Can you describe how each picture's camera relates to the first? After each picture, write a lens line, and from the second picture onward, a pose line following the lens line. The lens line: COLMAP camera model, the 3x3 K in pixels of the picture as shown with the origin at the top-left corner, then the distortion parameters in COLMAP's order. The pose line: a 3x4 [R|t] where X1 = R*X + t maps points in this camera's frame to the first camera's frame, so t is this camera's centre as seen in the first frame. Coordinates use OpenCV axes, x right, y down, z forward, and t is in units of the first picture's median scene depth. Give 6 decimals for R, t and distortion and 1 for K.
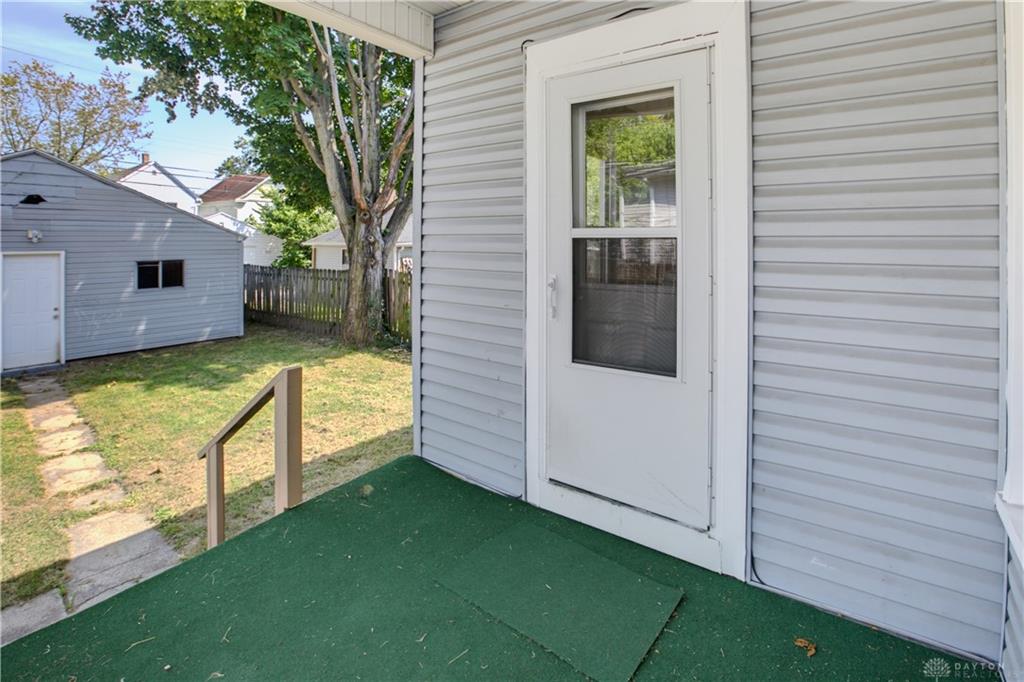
lens RADIAL K [[514.7, 0, 511.1], [0, 514.7, 230.3], [0, 0, 1]] dist [-0.047706, 0.014635]
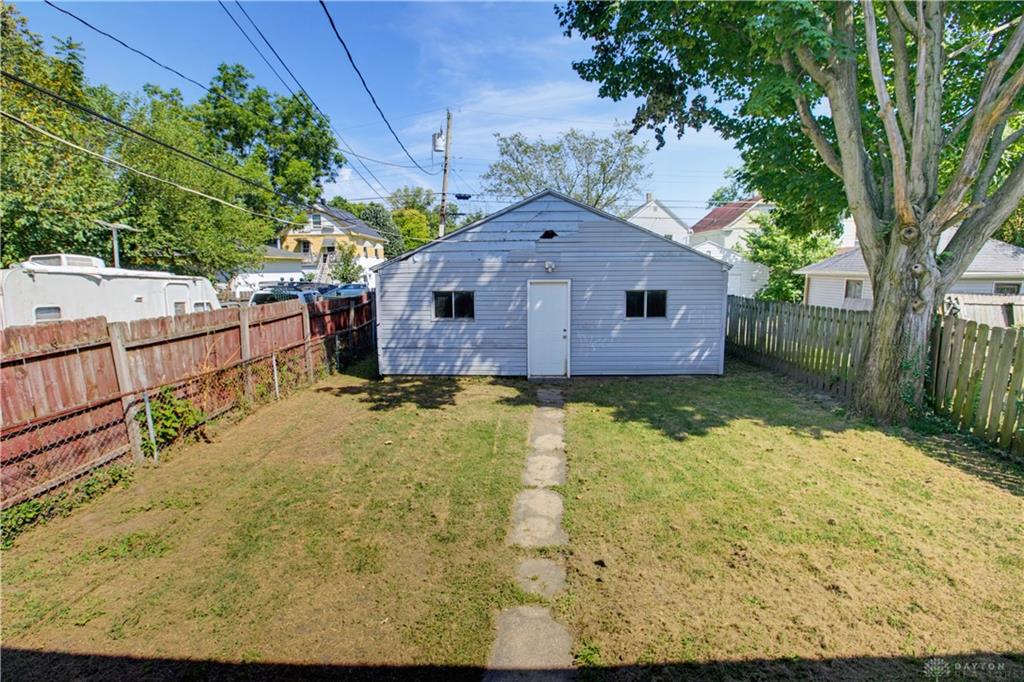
lens RADIAL K [[463.5, 0, 510.0], [0, 463.5, 332.3], [0, 0, 1]] dist [-0.041141, 0.009461]
pose [[0.600429, 0.105995, -0.792622, -0.103544], [0.022122, 0.988596, 0.148960, 0.000096], [0.799372, -0.106974, 0.591237, 0.200225]]
